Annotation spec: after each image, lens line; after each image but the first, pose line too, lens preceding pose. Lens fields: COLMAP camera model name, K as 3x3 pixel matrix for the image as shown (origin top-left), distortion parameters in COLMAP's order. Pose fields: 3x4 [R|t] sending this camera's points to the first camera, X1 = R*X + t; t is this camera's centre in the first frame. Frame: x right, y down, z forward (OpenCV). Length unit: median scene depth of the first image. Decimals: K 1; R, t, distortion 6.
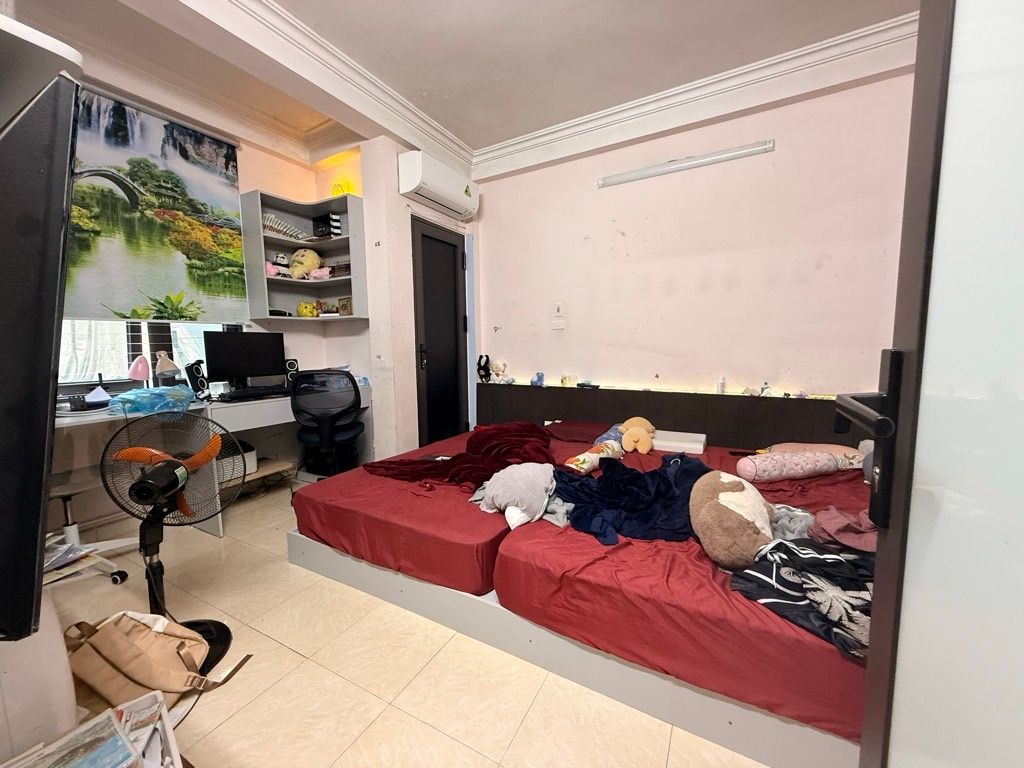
lens RADIAL K [[404.5, 0, 507.6], [0, 404.5, 383.6], [0, 0, 1]] dist [0.000936, -0.000839]
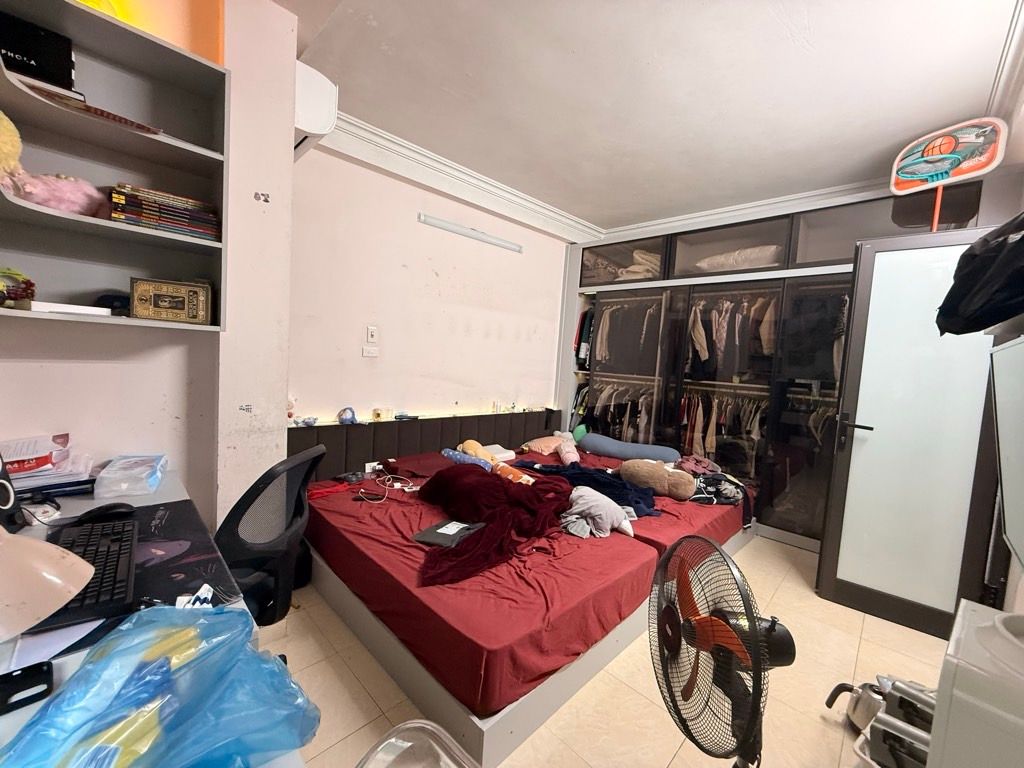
lens RADIAL K [[404.5, 0, 508.0], [0, 404.5, 385.4], [0, 0, 1]] dist [0.000936, -0.000839]
pose [[0.281782, -0.036934, 0.958767, -0.706989], [0.033337, 0.999032, 0.028687, -0.097209], [-0.958899, 0.023879, 0.282740, 0.517802]]
